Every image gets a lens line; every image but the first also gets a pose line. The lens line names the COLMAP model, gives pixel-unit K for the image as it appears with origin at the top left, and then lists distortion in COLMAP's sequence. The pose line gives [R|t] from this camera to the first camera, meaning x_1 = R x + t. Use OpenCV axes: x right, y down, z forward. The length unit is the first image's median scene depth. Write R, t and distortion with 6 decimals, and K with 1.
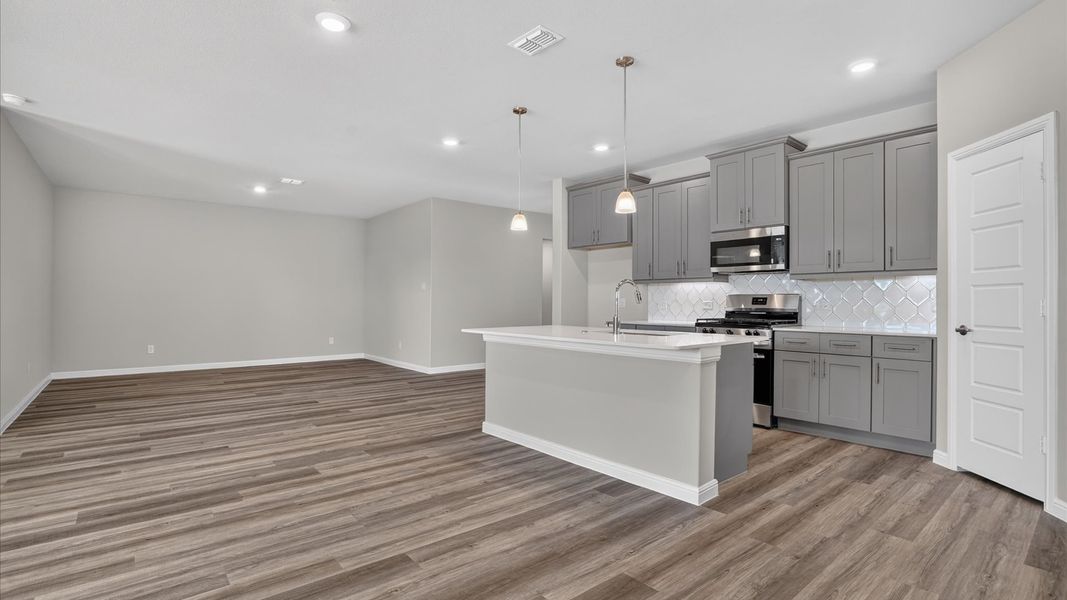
lens RADIAL K [[493.4, 0, 535.2], [0, 493.4, 298.6], [0, 0, 1]] dist [-0.040691, 0.011144]
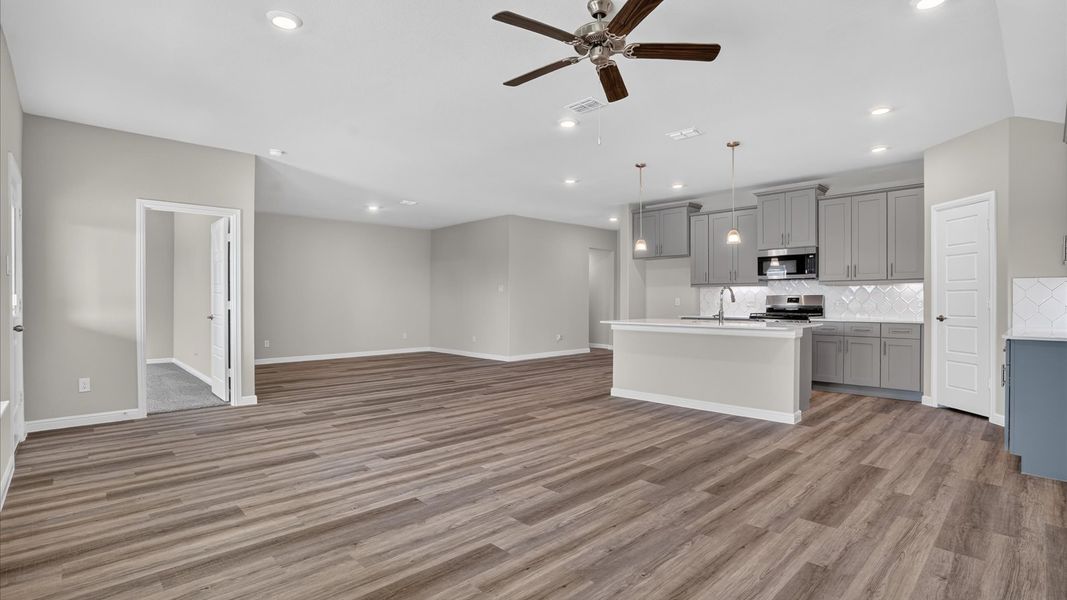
lens RADIAL K [[493.4, 0, 537.1], [0, 493.4, 299.7], [0, 0, 1]] dist [-0.040691, 0.011144]
pose [[0.997744, -0.003963, 0.067010, -0.540724], [0.003647, 0.999982, 0.004849, -0.008510], [-0.067028, -0.004593, 0.997741, -0.493373]]
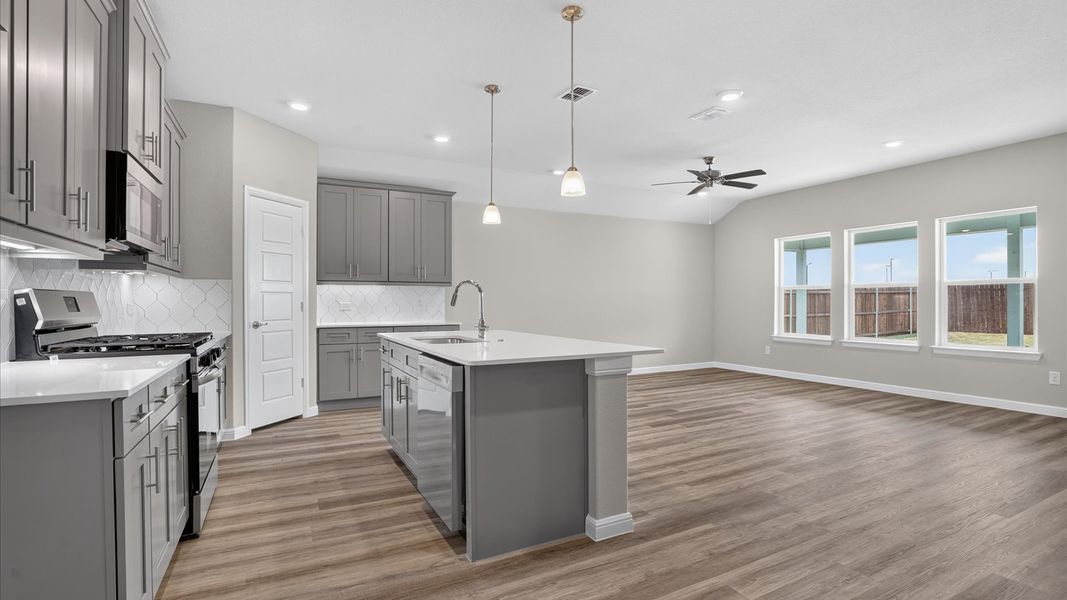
lens RADIAL K [[493.4, 0, 551.6], [0, 493.4, 318.0], [0, 0, 1]] dist [-0.040691, 0.011144]
pose [[-0.981211, -0.006040, 0.192844, -0.165414], [-0.001595, 0.999730, 0.023199, 0.013860], [-0.192932, 0.022455, -0.980955, 2.090826]]
